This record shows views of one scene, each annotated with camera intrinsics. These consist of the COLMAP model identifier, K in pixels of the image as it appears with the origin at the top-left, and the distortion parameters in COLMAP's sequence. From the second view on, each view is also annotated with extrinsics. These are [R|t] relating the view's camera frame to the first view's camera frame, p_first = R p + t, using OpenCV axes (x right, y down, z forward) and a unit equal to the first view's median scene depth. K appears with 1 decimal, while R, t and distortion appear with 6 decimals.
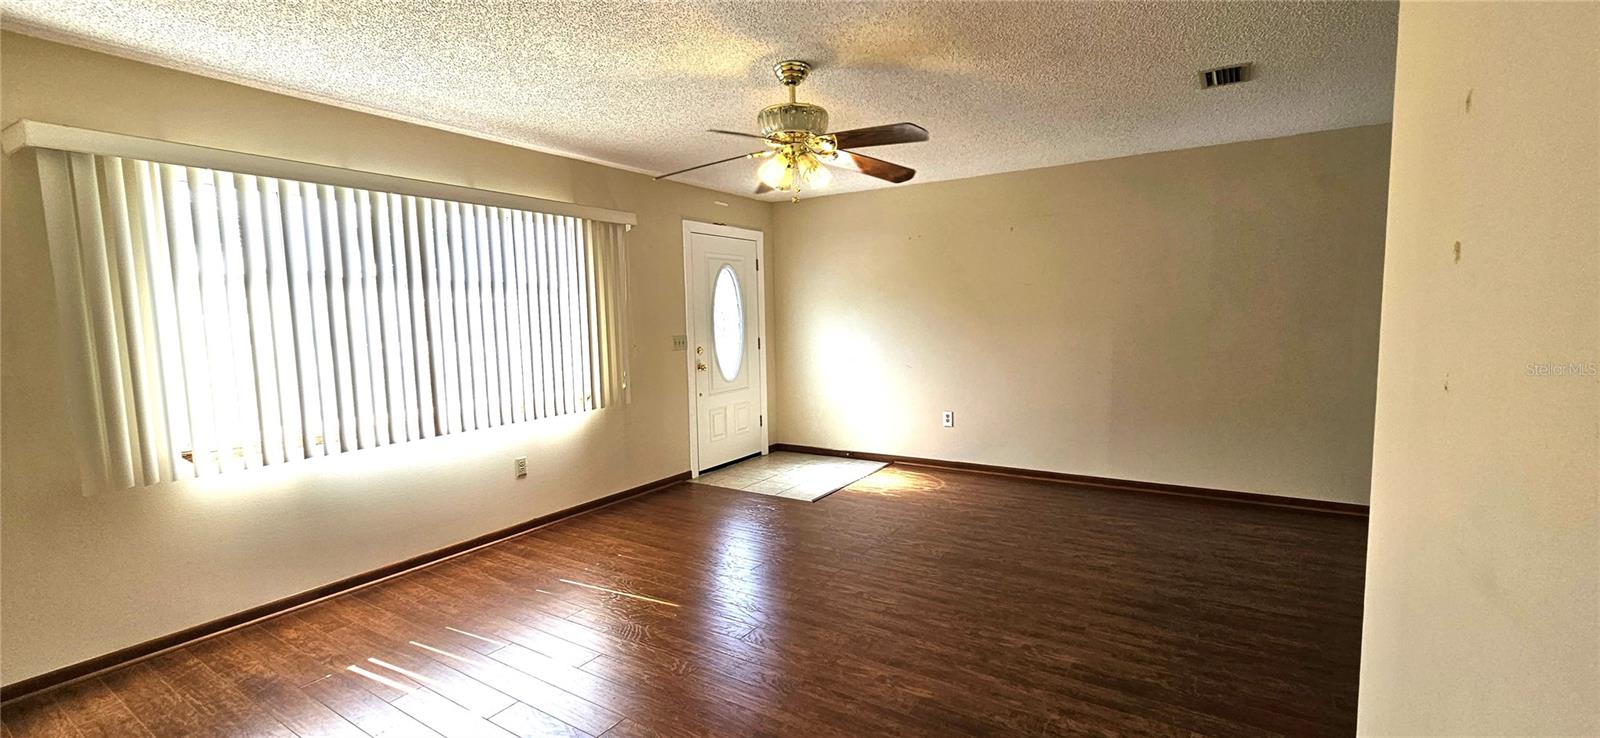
lens RADIAL K [[657.2, 0, 800.7], [0, 657.2, 363.7], [0, 0, 1]] dist [-0.002714, 0.001377]
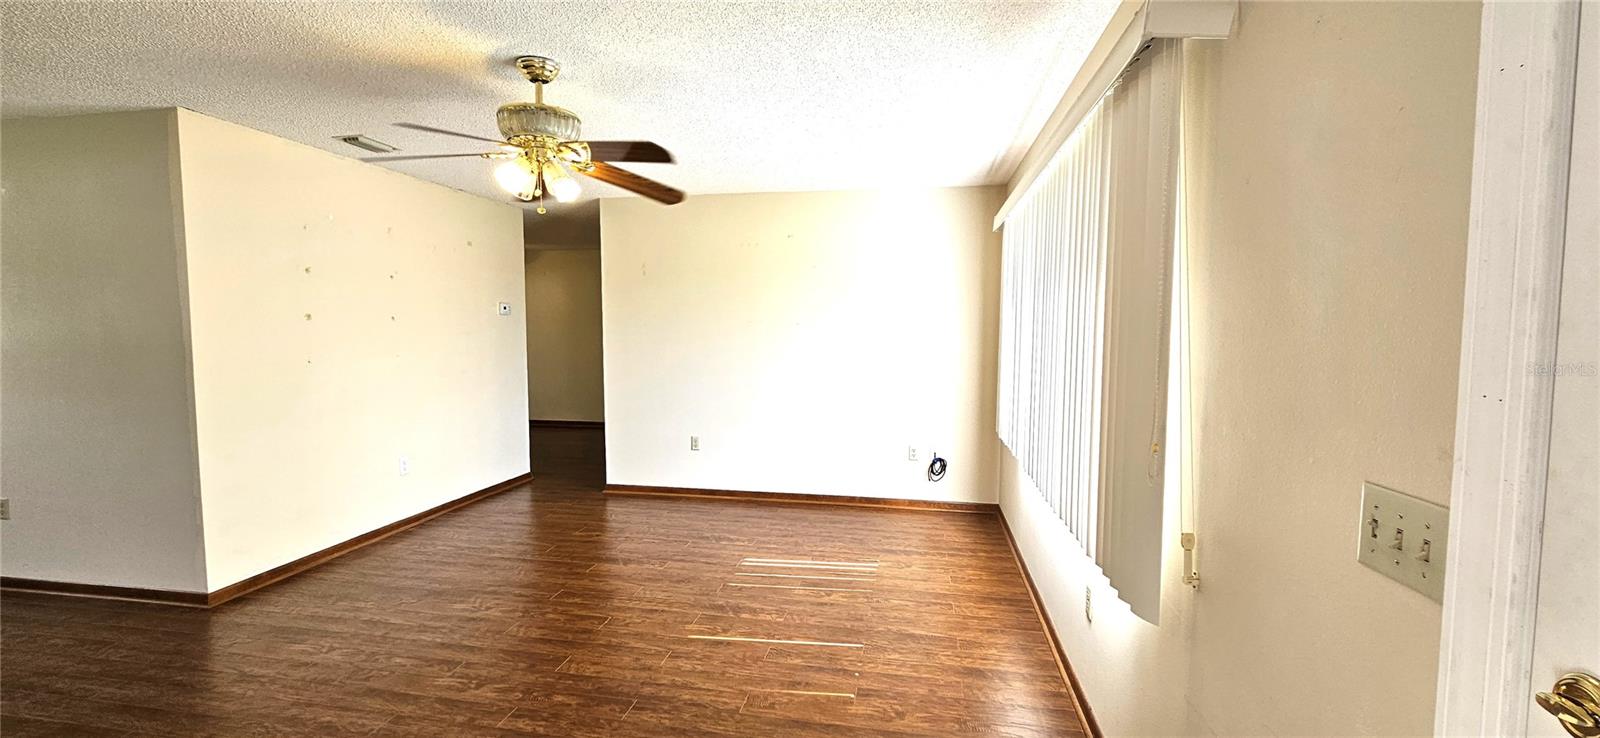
lens RADIAL K [[657.2, 0, 799.8], [0, 657.2, 371.0], [0, 0, 1]] dist [-0.002714, 0.001377]
pose [[-0.927182, 0.045895, -0.371789, 0.006273], [-0.011201, 0.988627, 0.149972, -0.122702], [0.374443, 0.143216, -0.916123, 1.419539]]
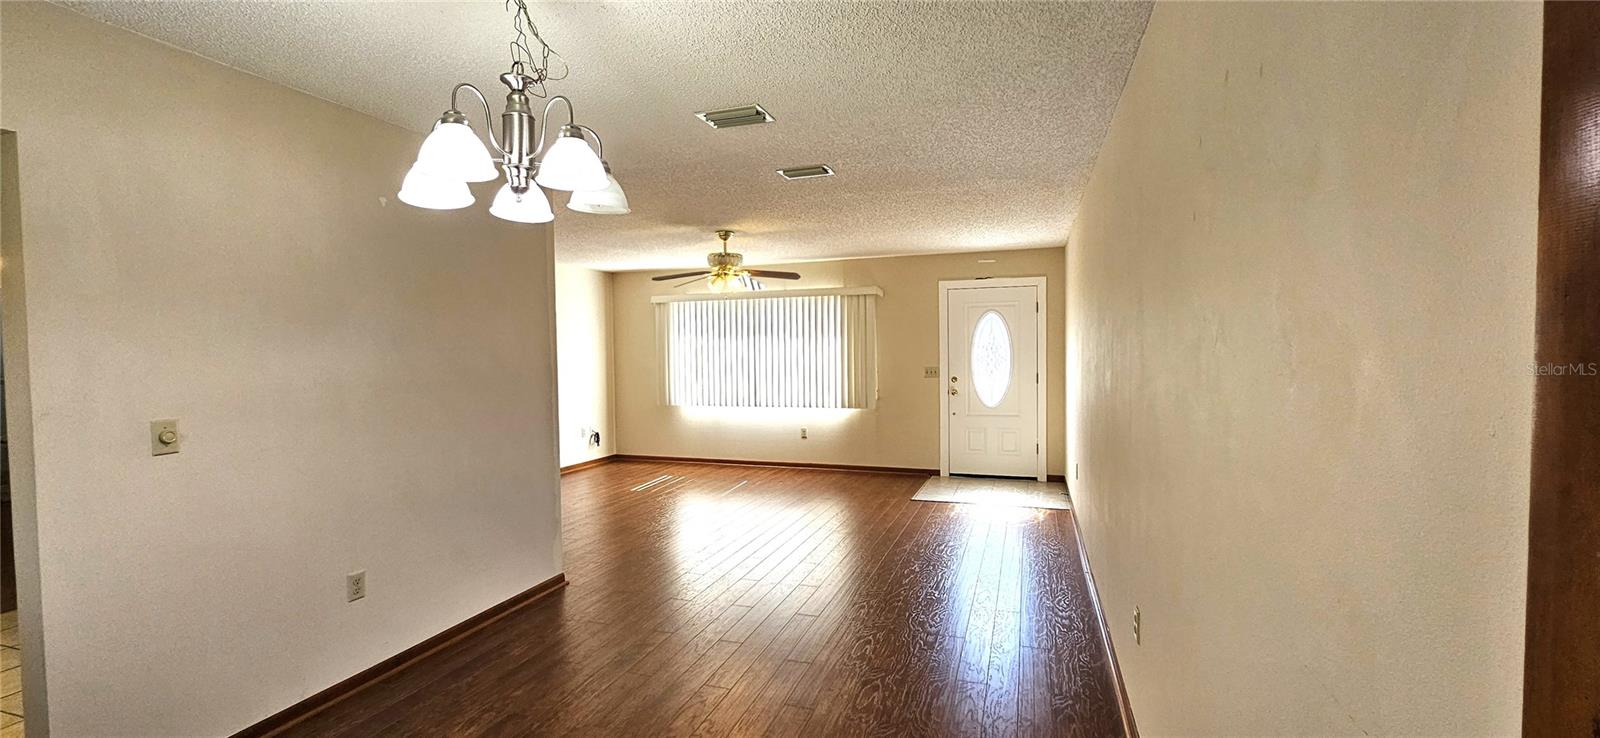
lens RADIAL K [[657.2, 0, 804.8], [0, 657.2, 366.9], [0, 0, 1]] dist [-0.002714, 0.001377]
pose [[0.231954, 0.045847, -0.971646, 1.402096], [-0.068468, 0.997181, 0.030707, -0.087522], [0.970314, 0.059404, 0.234439, 0.561718]]
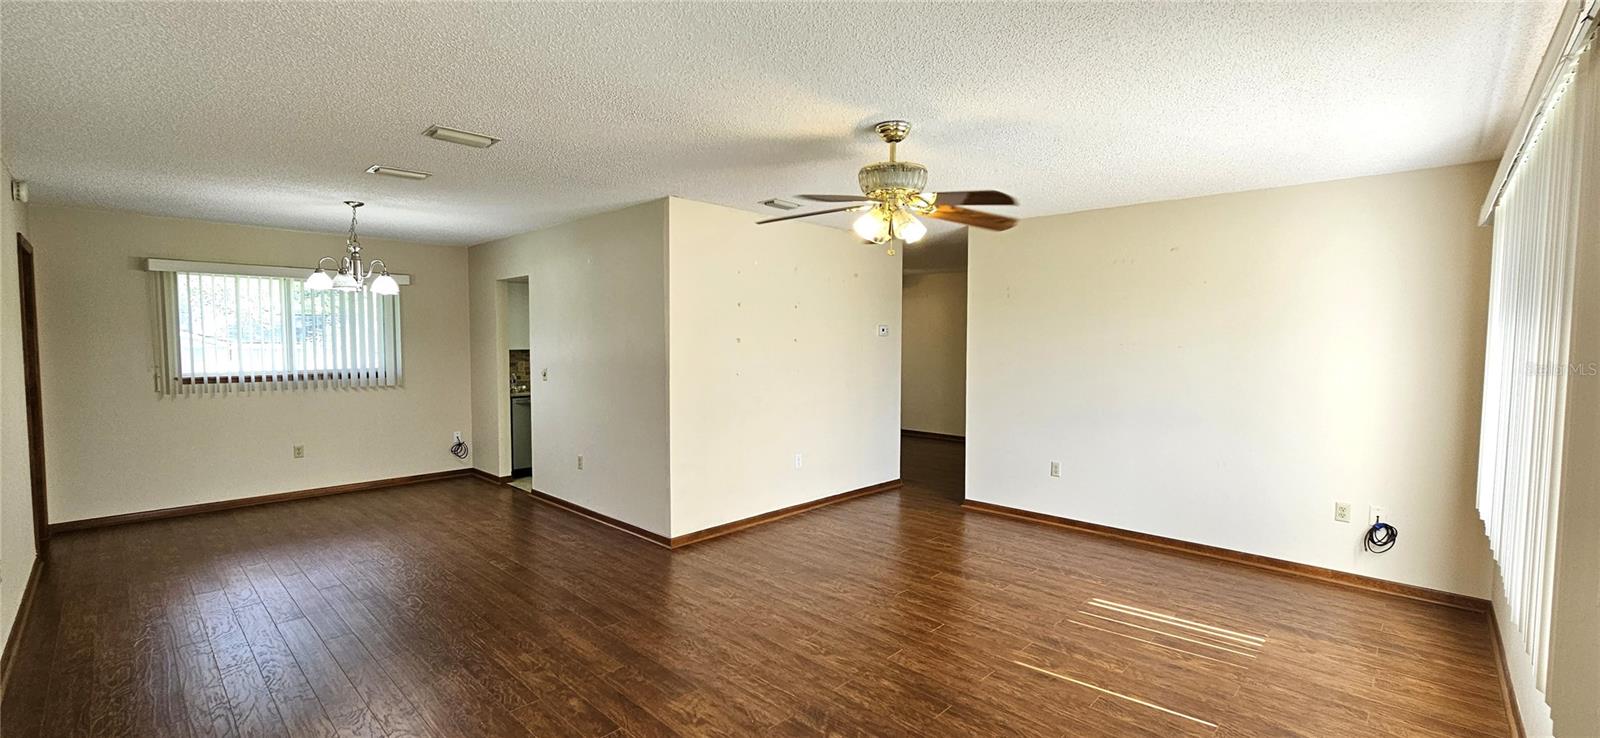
lens RADIAL K [[657.2, 0, 797.8], [0, 657.2, 370.7], [0, 0, 1]] dist [-0.002714, 0.001377]
pose [[-0.979837, 0.008037, 0.199637, -0.048742], [0.032960, 0.992003, 0.121839, -0.140461], [-0.197061, 0.125962, -0.972266, 1.468145]]
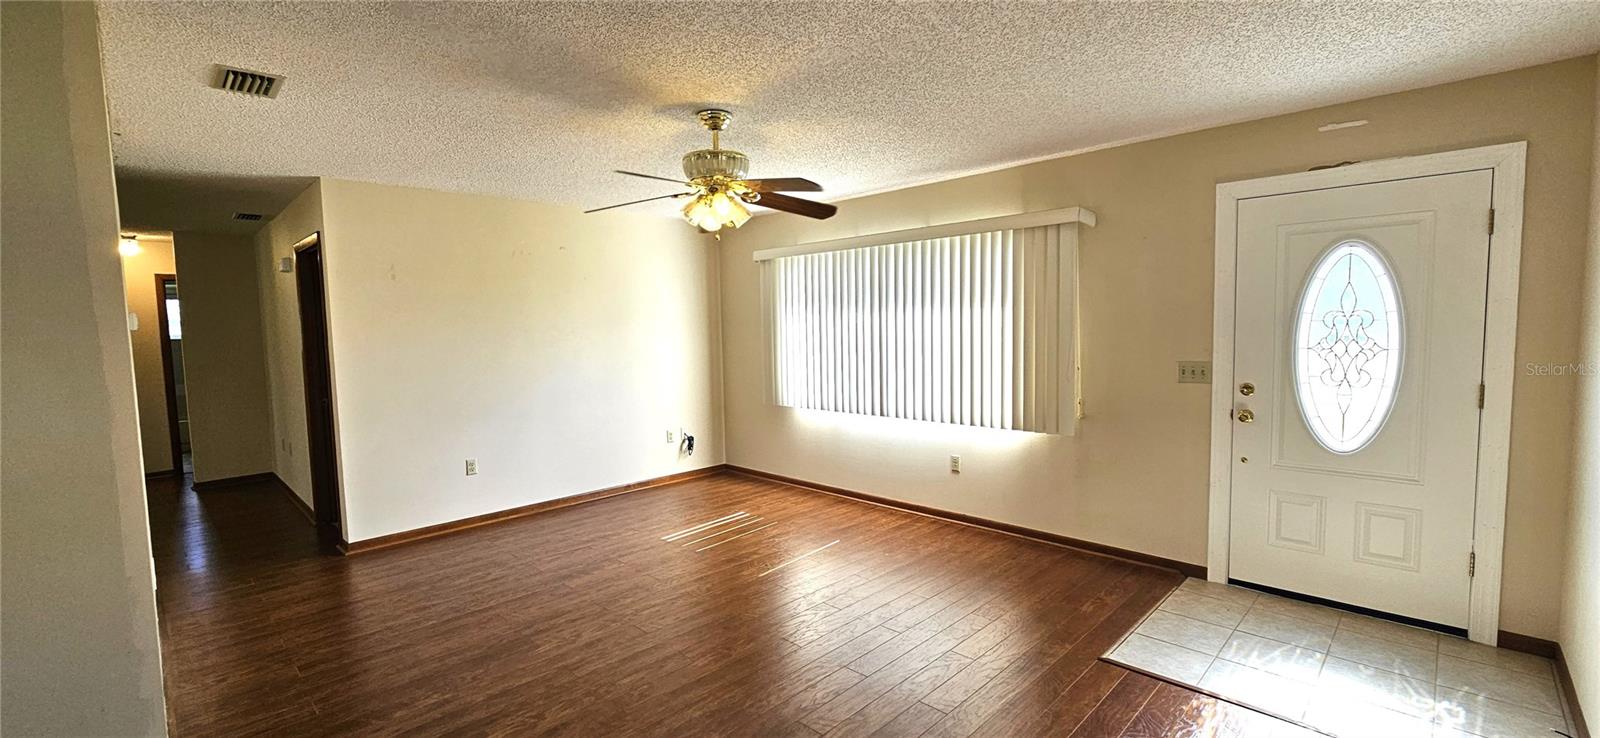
lens RADIAL K [[657.2, 0, 802.8], [0, 657.2, 369.2], [0, 0, 1]] dist [-0.002714, 0.001377]
pose [[-0.209320, 0.096130, -0.973111, 0.724874], [-0.050283, 0.992781, 0.108889, -0.115571], [0.976553, 0.071723, -0.202976, 0.976742]]
